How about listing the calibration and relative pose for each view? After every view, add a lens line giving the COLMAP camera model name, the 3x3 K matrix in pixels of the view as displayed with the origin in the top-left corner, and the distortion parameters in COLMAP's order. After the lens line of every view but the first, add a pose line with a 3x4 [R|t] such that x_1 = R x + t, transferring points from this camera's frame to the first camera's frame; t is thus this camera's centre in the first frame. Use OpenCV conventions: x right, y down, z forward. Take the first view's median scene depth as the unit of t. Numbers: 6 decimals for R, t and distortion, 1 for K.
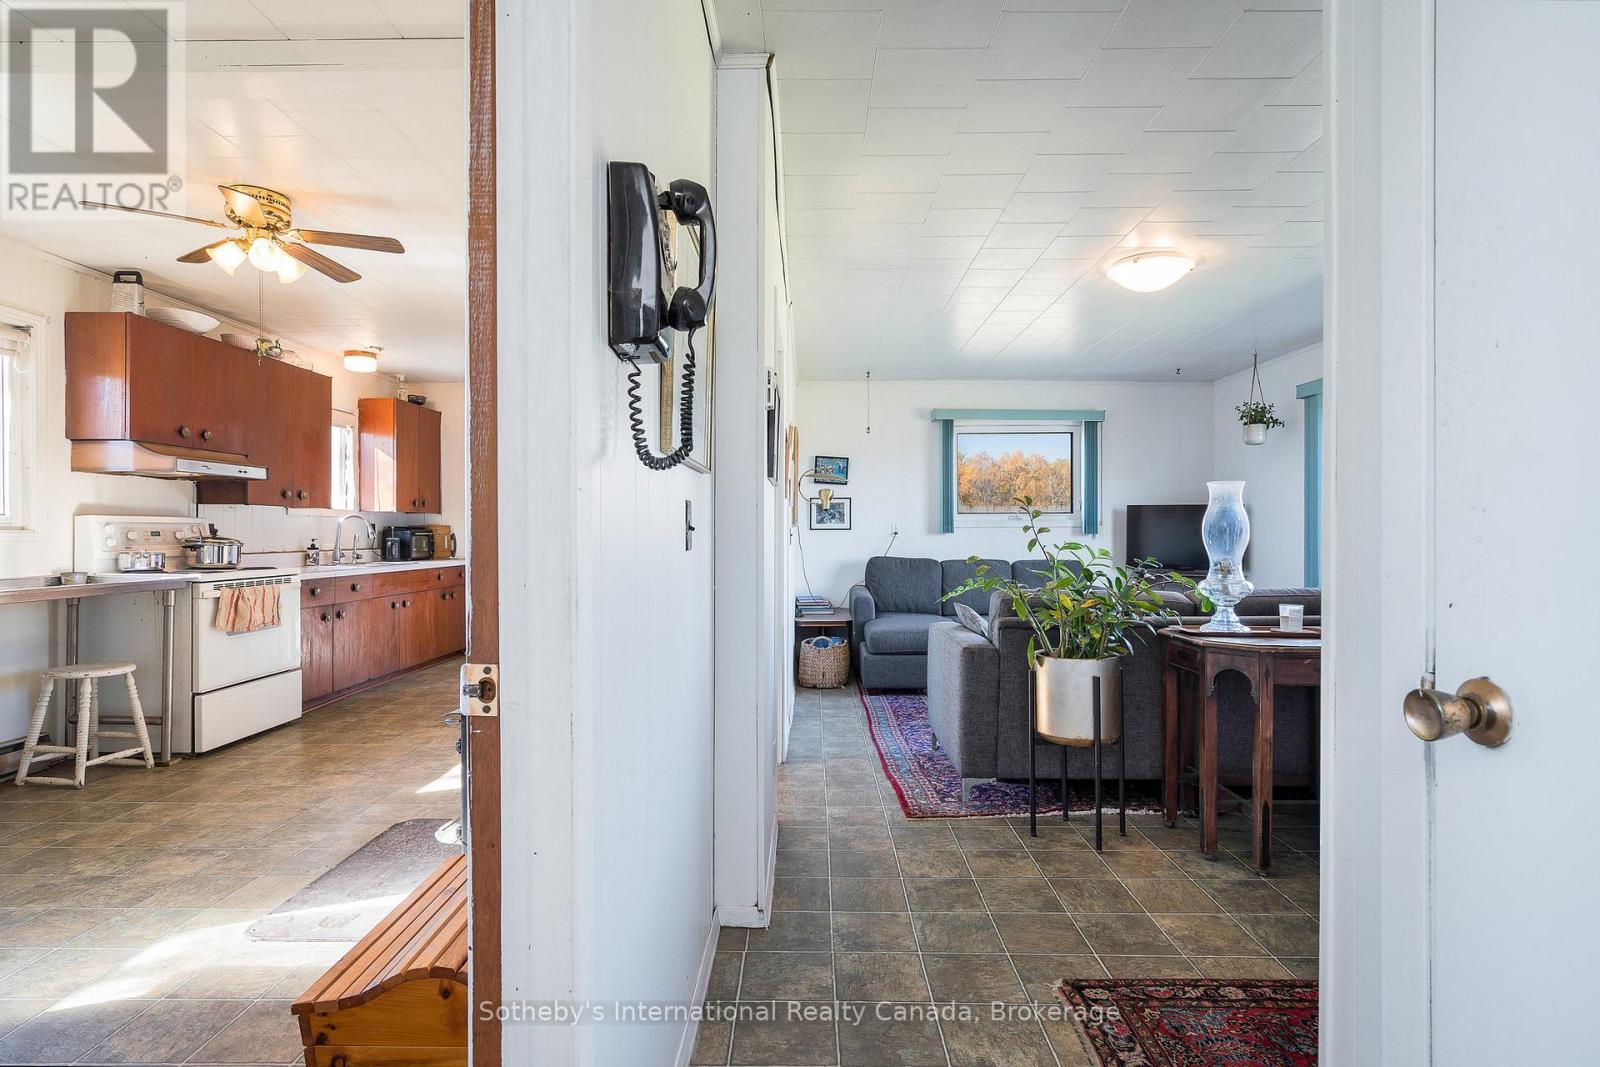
lens RADIAL K [[792.9, 0, 800.0], [0, 792.9, 533.5], [0, 0, 1]] dist [-0.000301, -0.000500]
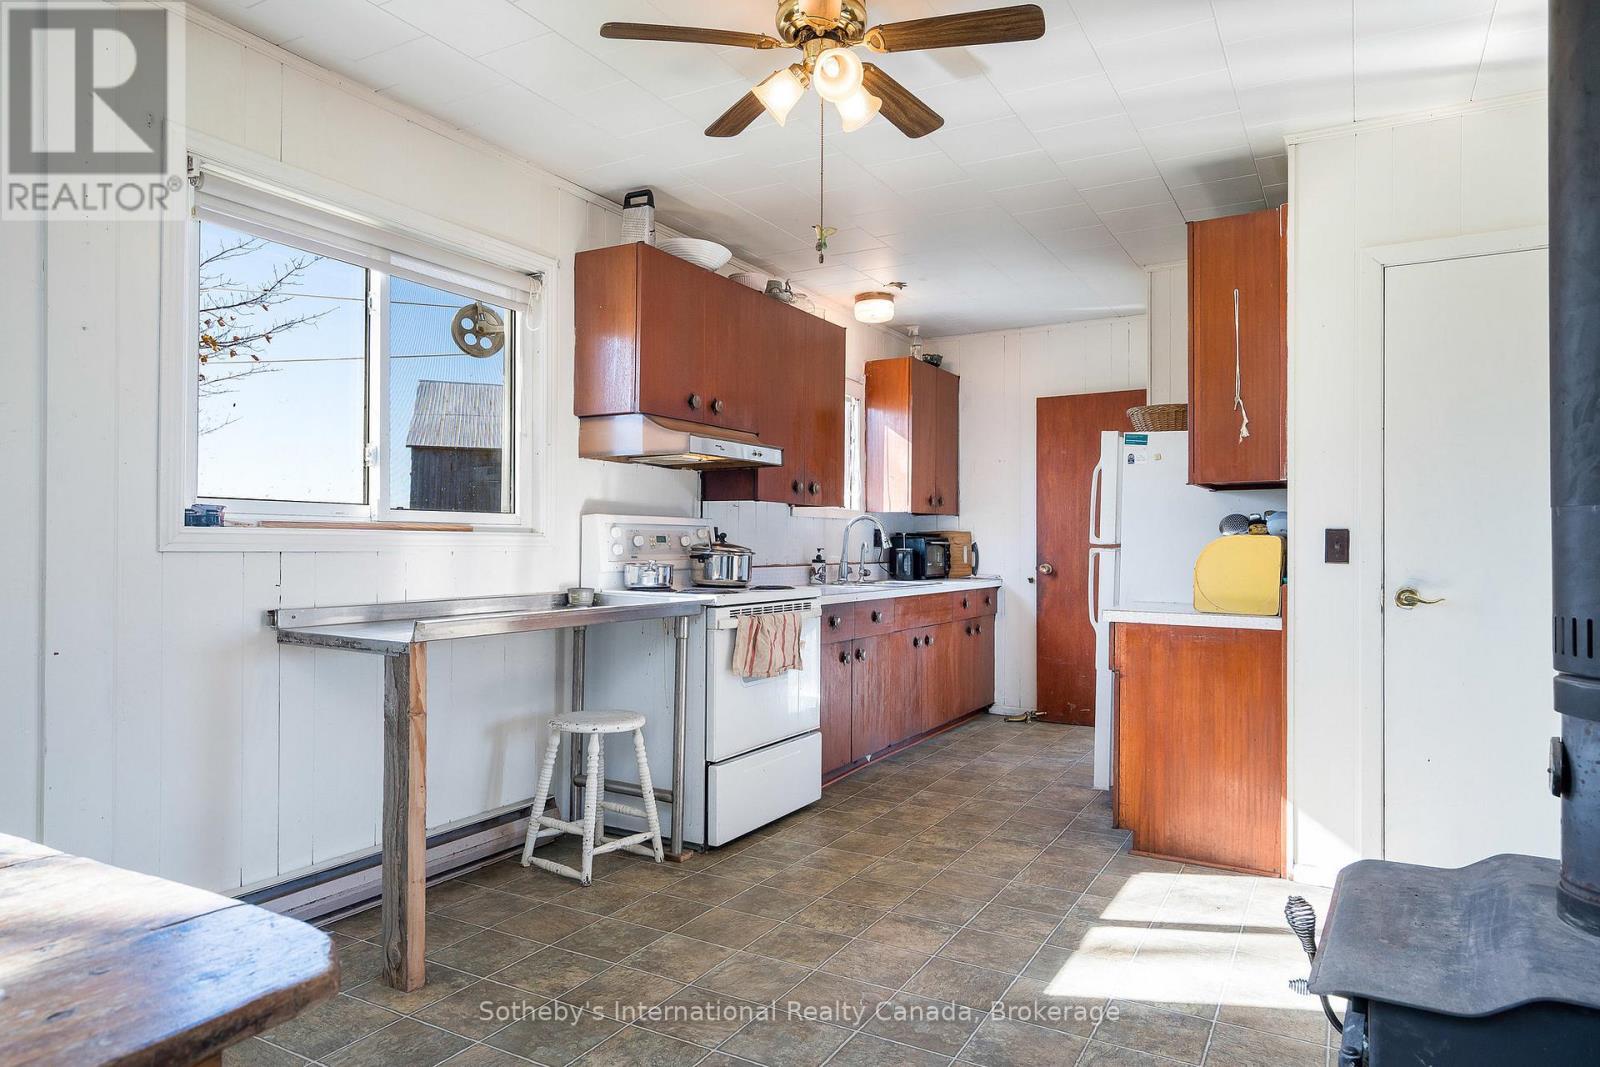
lens RADIAL K [[982.3, 0, 800.0], [0, 982.3, 533.5], [0, 0, 1]] dist [-0.005603, -0.000734]
pose [[0.873607, 0.000050, -0.486633, -0.234777], [-0.006833, 0.999903, -0.012163, 0.005544], [0.486585, 0.013951, 0.873522, 0.238083]]
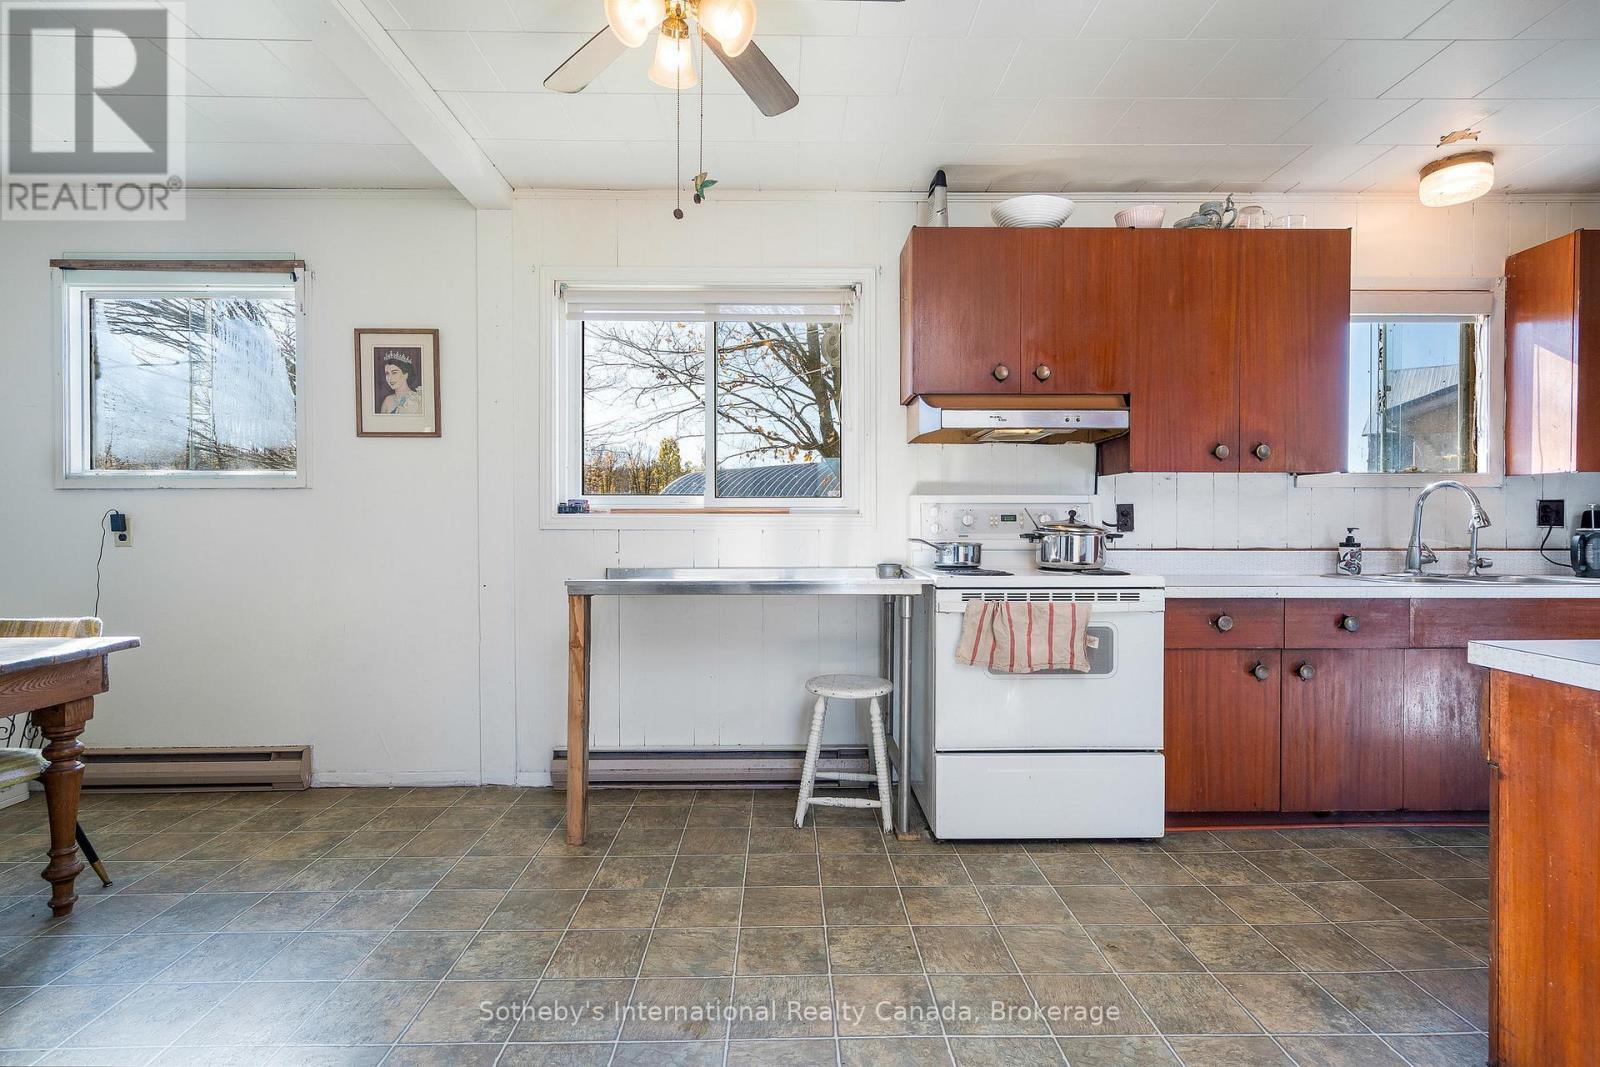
lens RADIAL K [[792.9, 0, 800.0], [0, 792.9, 533.5], [0, 0, 1]] dist [-0.000301, -0.000500]
pose [[0.026704, 0.011443, -0.999578, -0.073759], [-0.001977, 0.999933, 0.011394, 0.006793], [0.999641, 0.001672, 0.026725, 0.776447]]
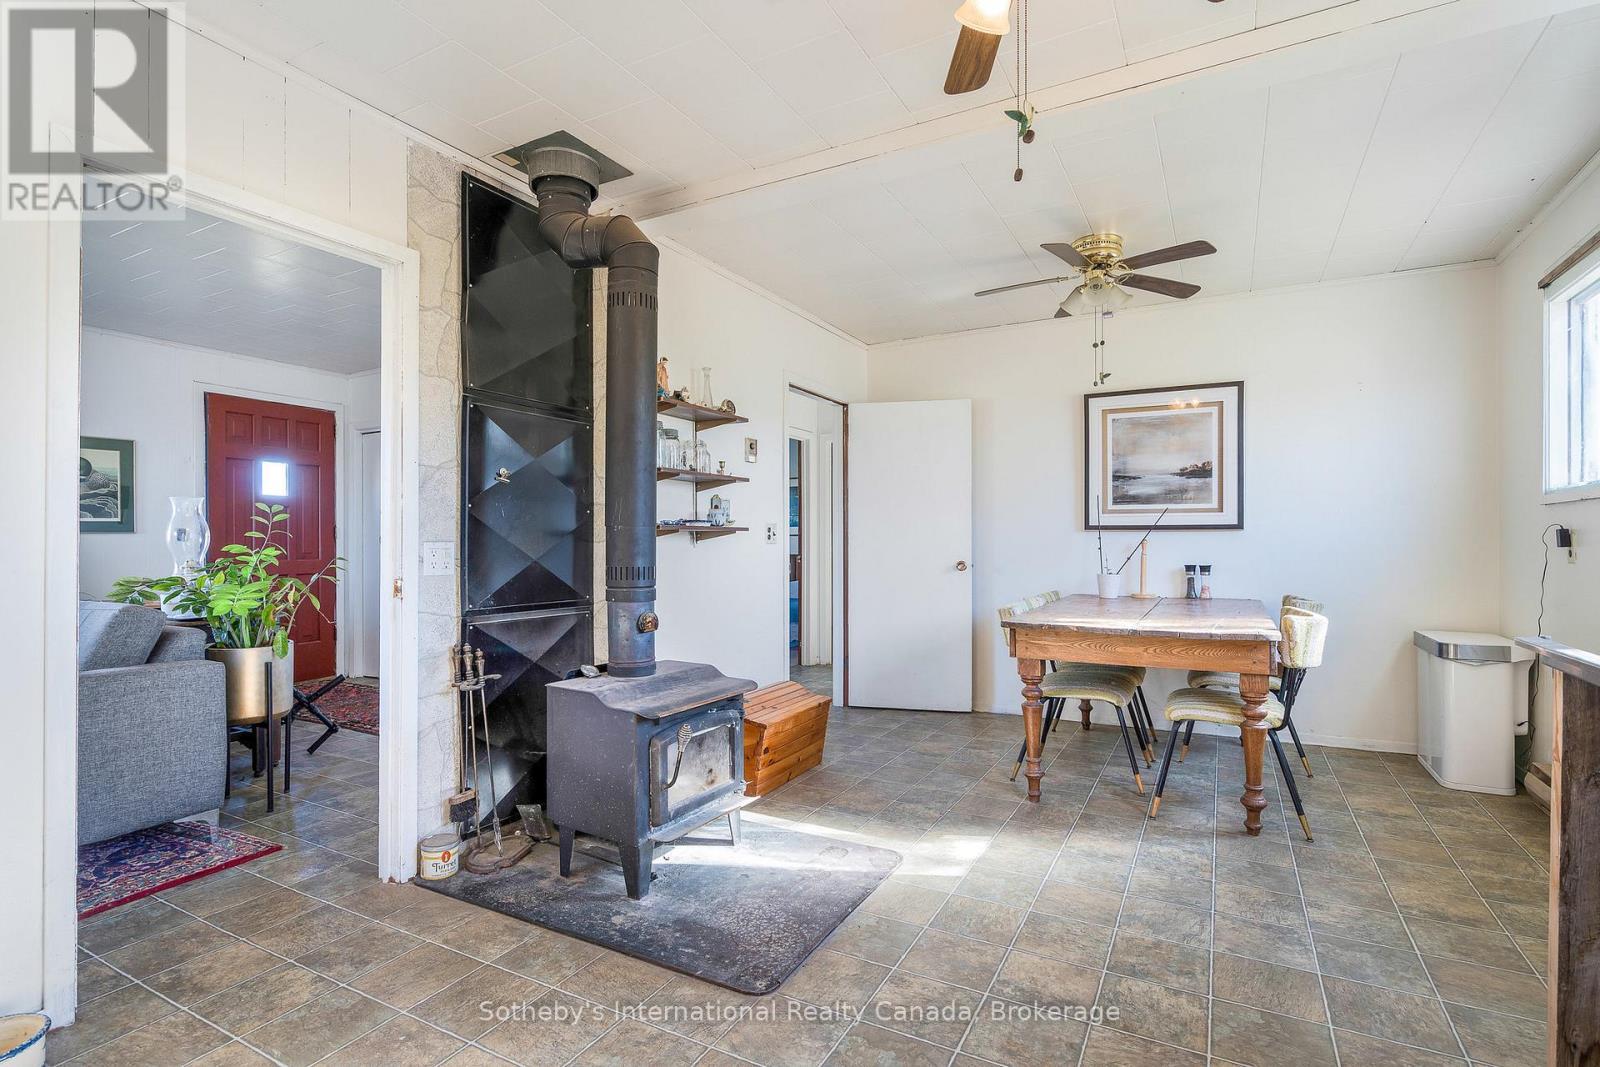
lens RADIAL K [[792.9, 0, 800.0], [0, 792.9, 533.5], [0, 0, 1]] dist [-0.000301, -0.000500]
pose [[-0.880832, 0.006870, 0.473378, -0.571662], [0.006488, 0.999976, -0.002442, 0.007025], [-0.473384, 0.000920, -0.880856, 1.072413]]
